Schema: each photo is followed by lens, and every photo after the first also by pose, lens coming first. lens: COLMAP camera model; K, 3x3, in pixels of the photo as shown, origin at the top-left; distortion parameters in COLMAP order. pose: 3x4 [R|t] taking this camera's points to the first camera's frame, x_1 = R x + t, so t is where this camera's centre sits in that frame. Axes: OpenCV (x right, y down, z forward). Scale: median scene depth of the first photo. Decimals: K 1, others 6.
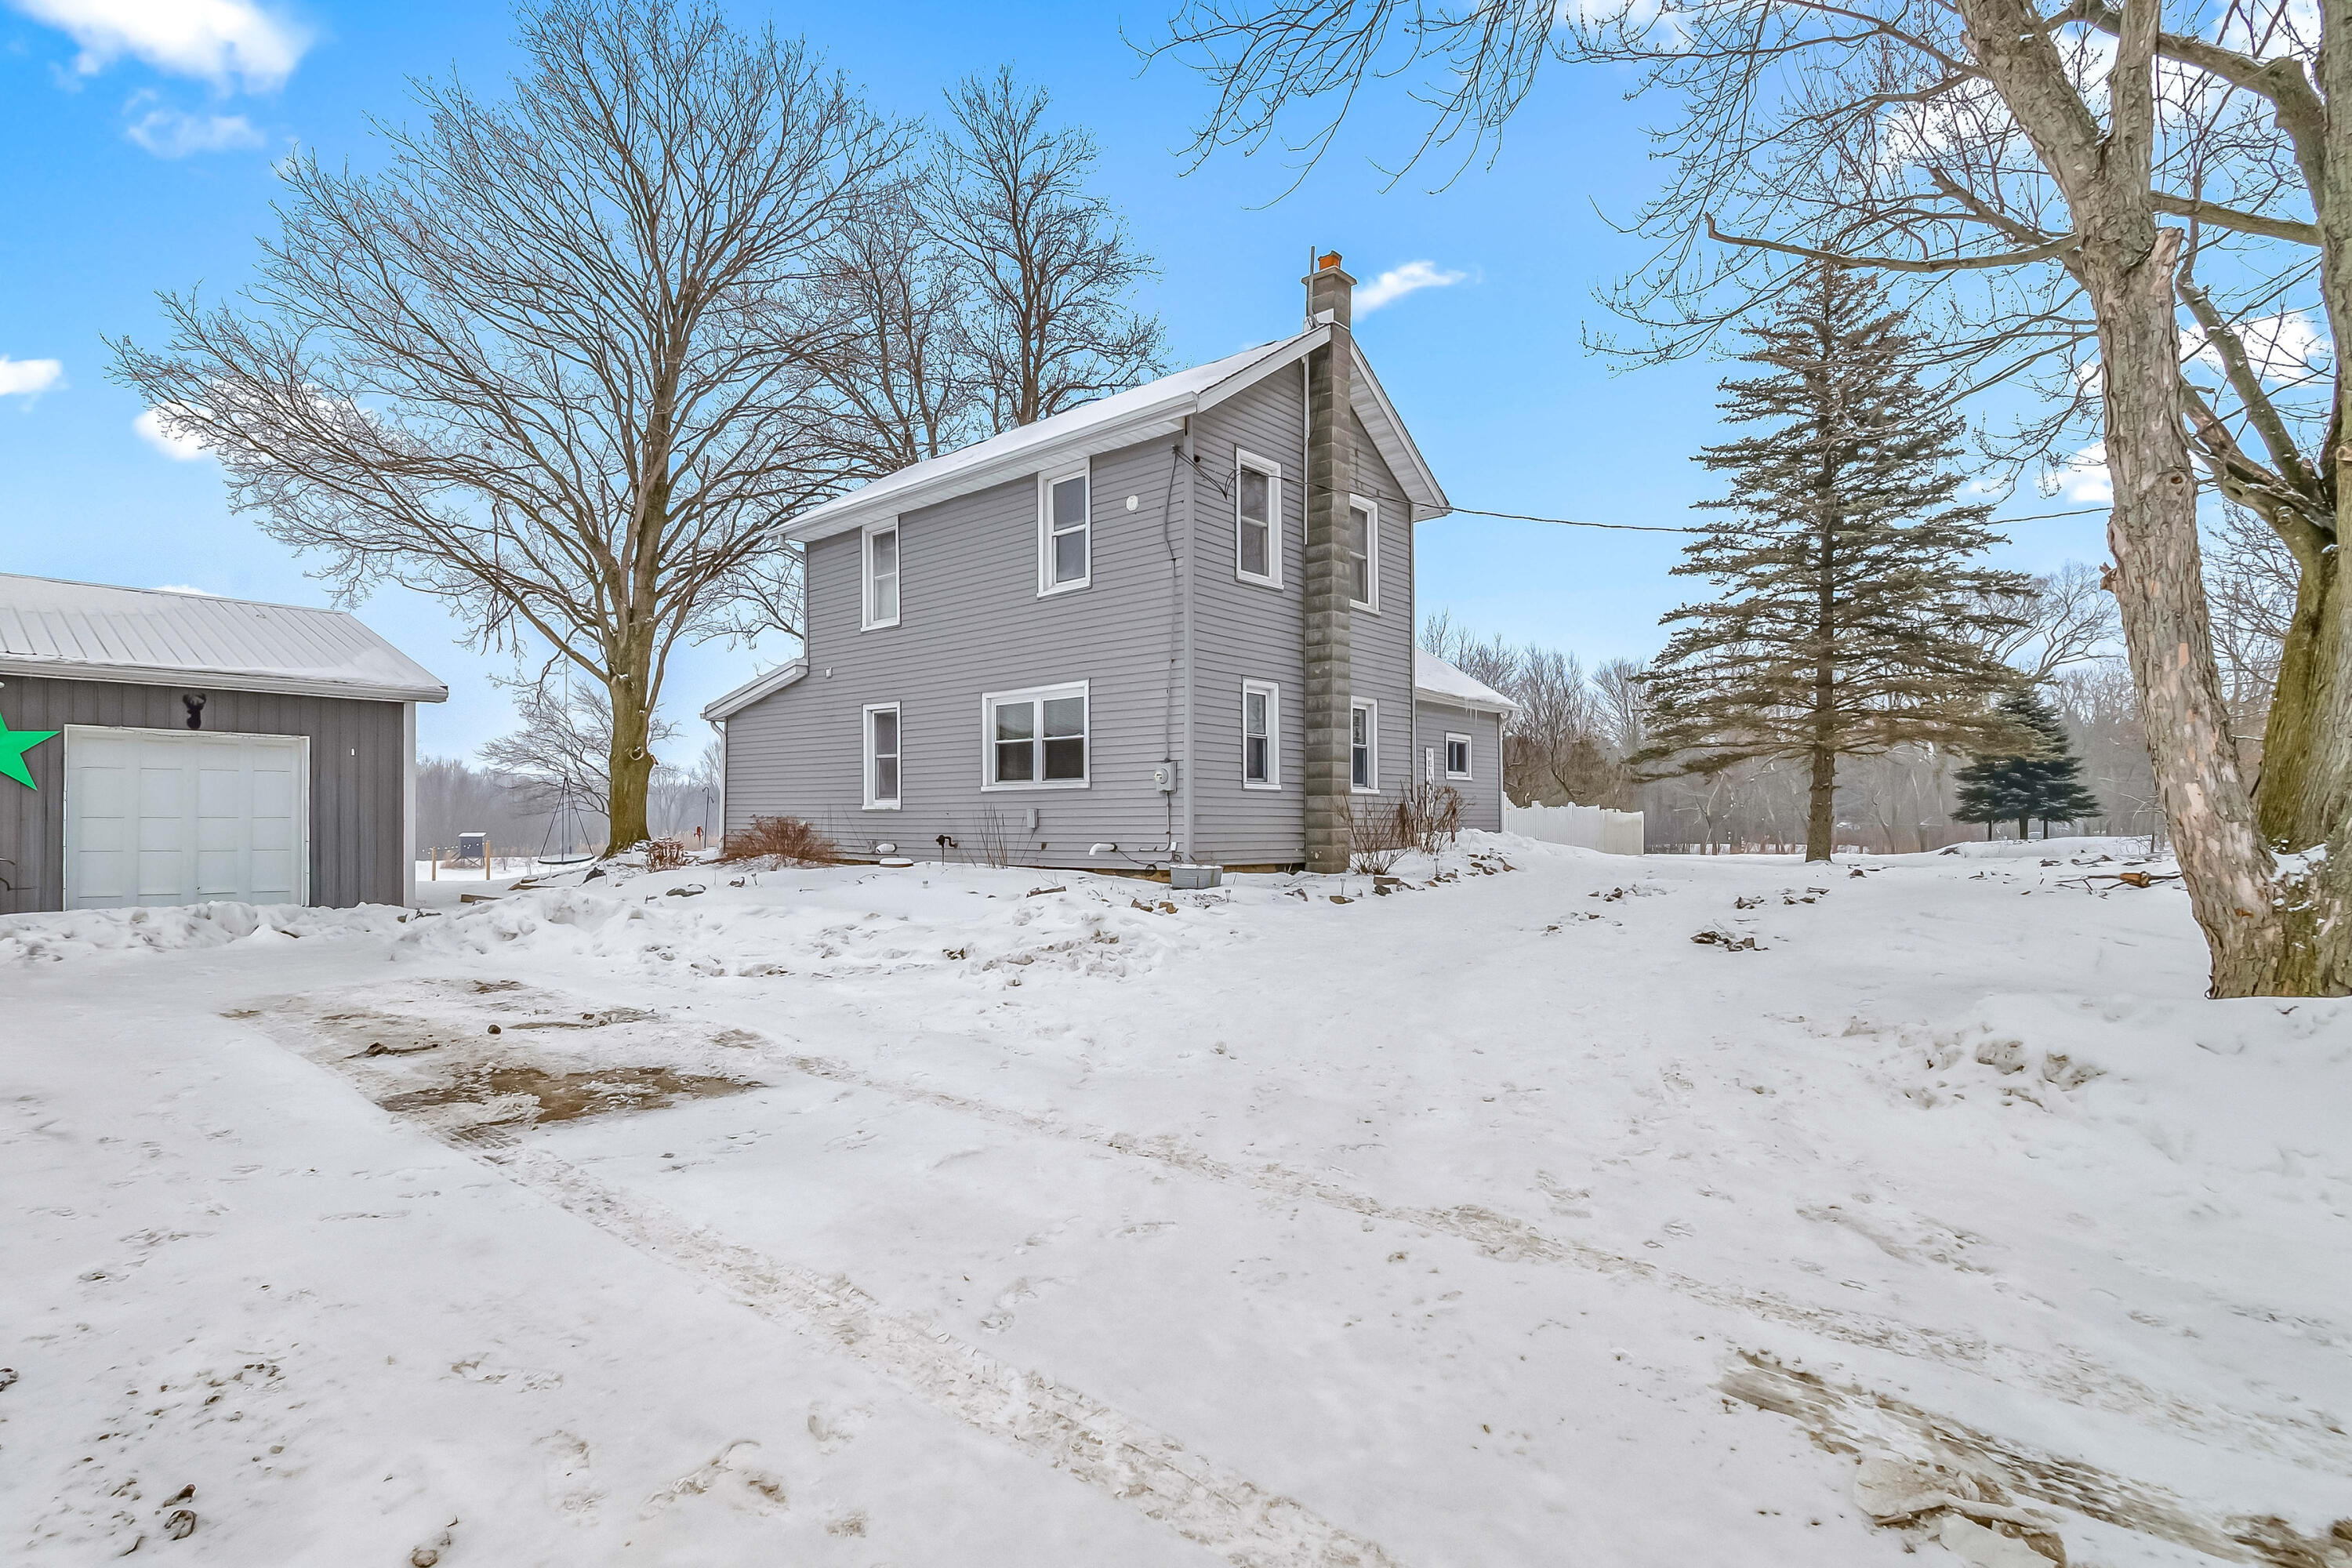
lens RADIAL K [[1195.2, 0, 1164.5], [0, 1195.2, 818.8], [0, 0, 1]] dist [-0.002103, -0.000956]
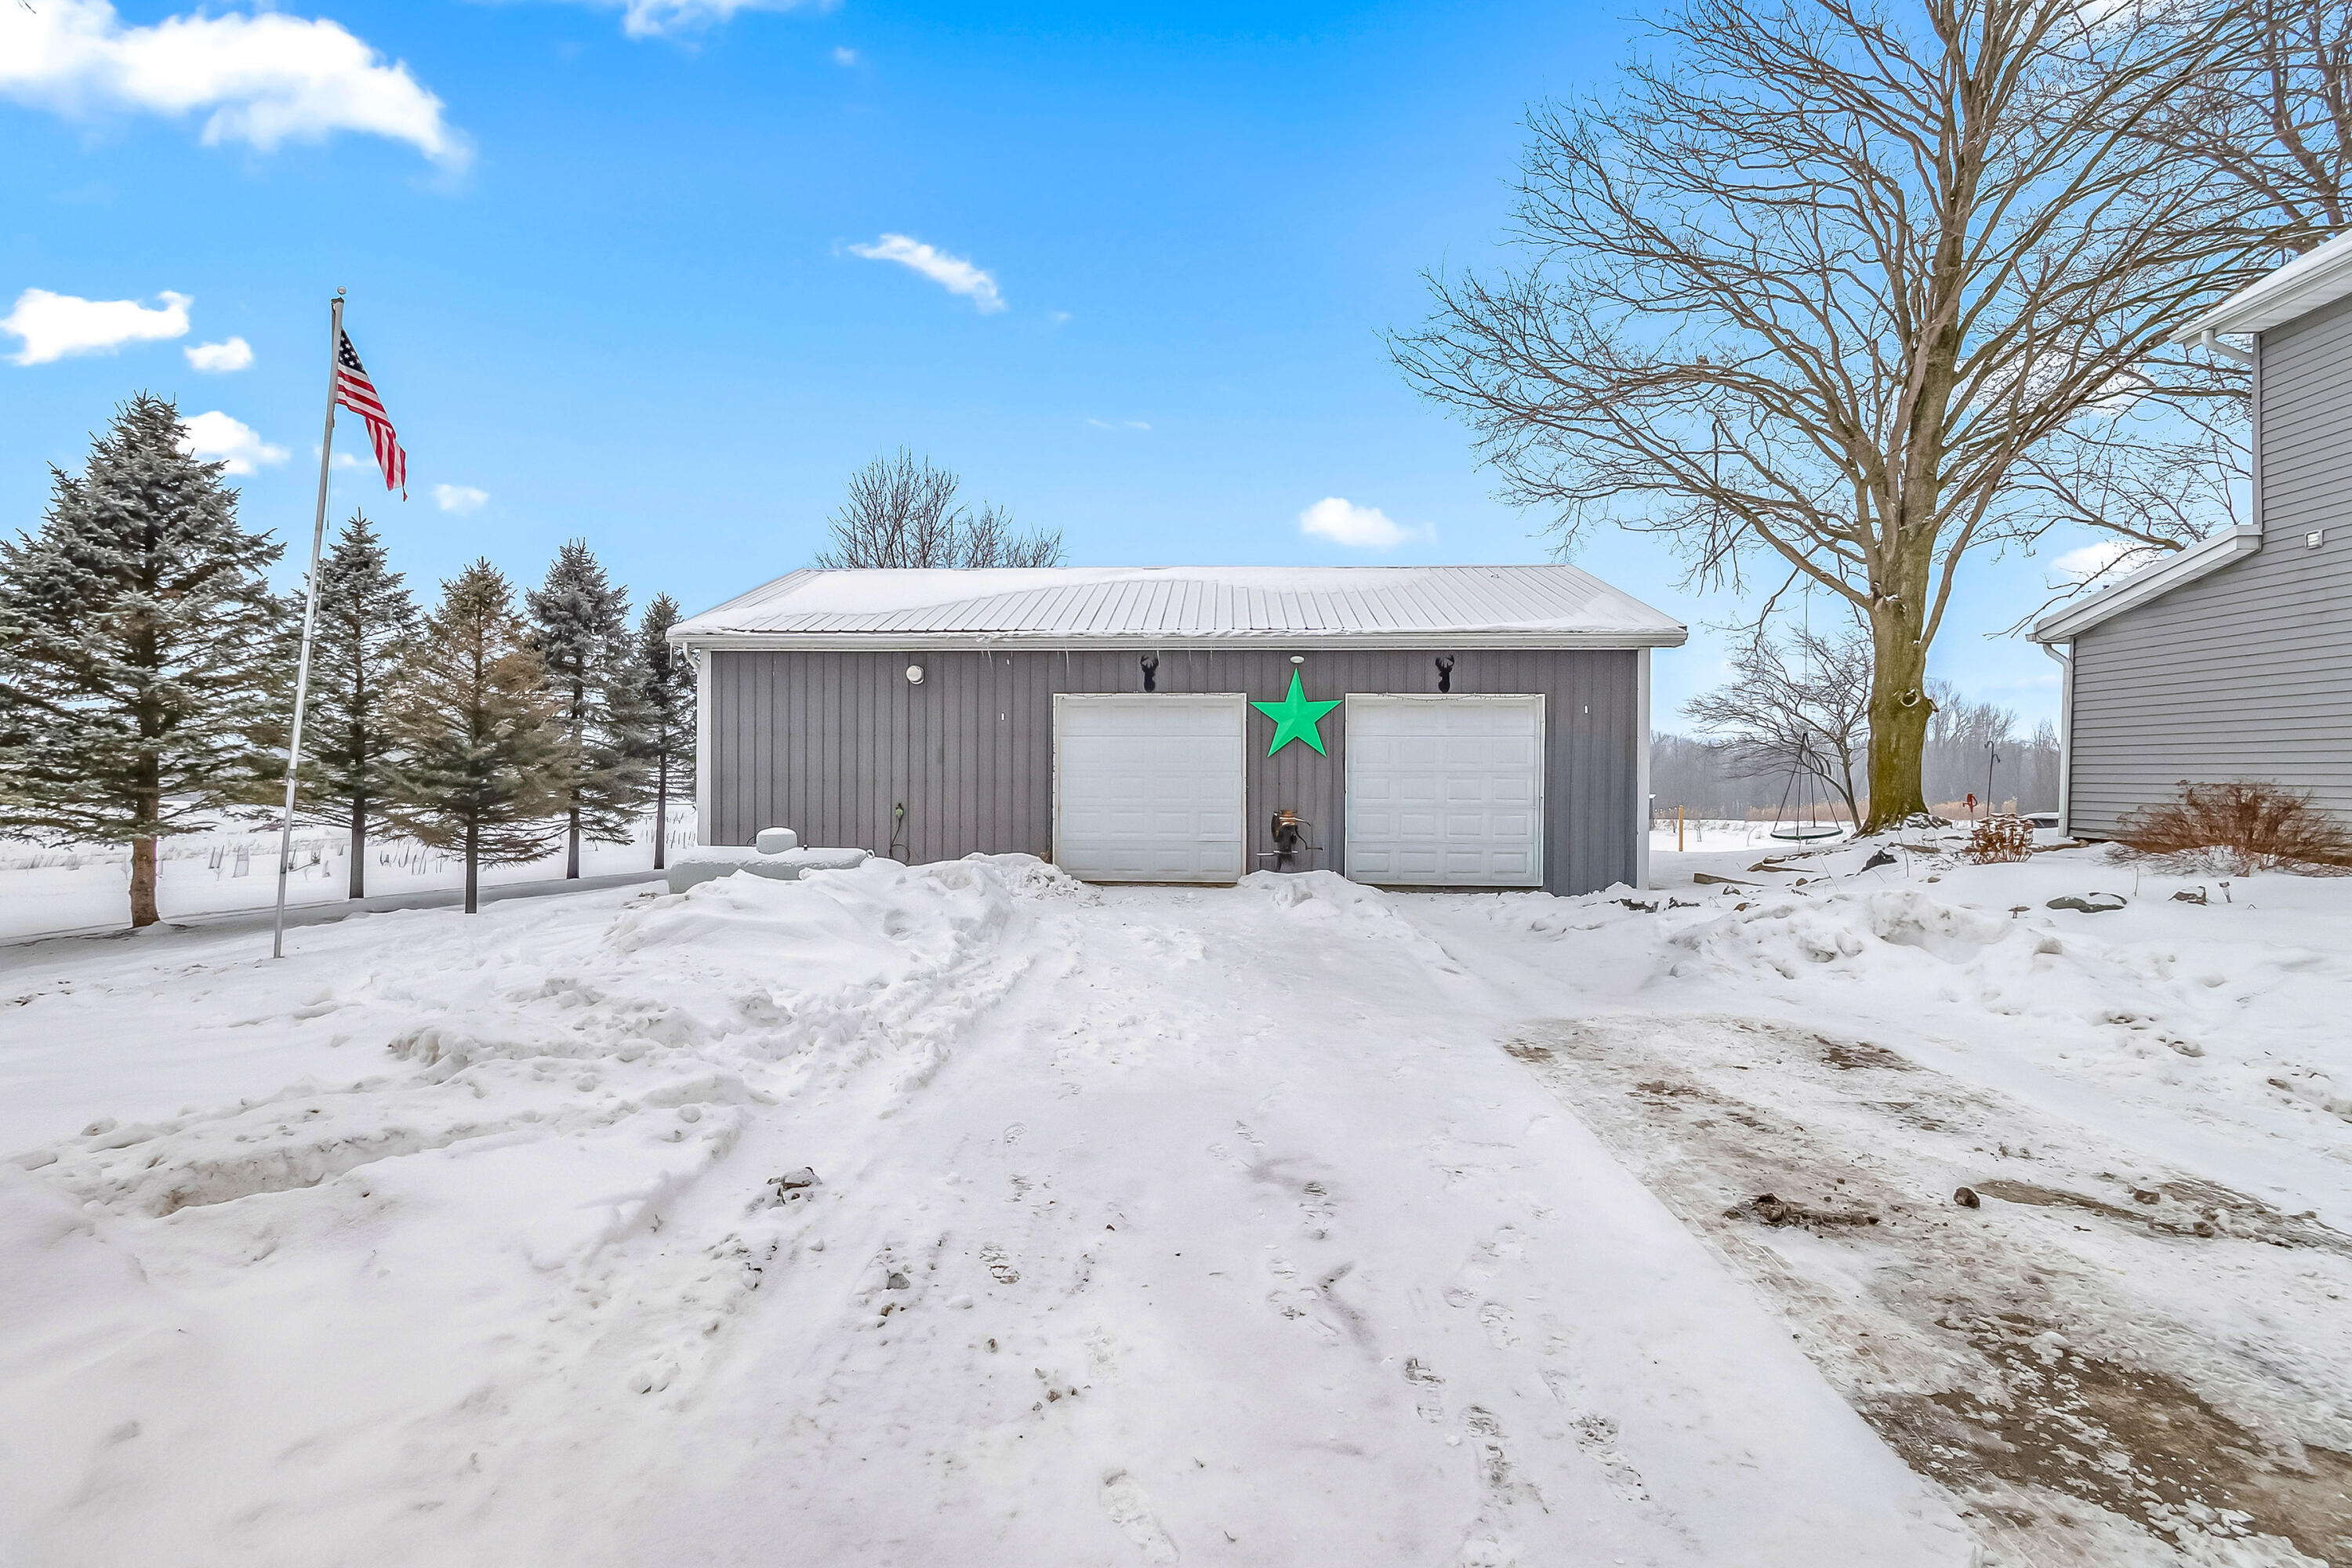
lens RADIAL K [[1195.2, 0, 1164.5], [0, 1195.2, 818.8], [0, 0, 1]] dist [-0.002103, -0.000956]
pose [[0.628648, 0.026878, -0.777225, -0.161354], [-0.001757, 0.999449, 0.033142, -0.002754], [0.777688, -0.019470, 0.628349, 0.169789]]
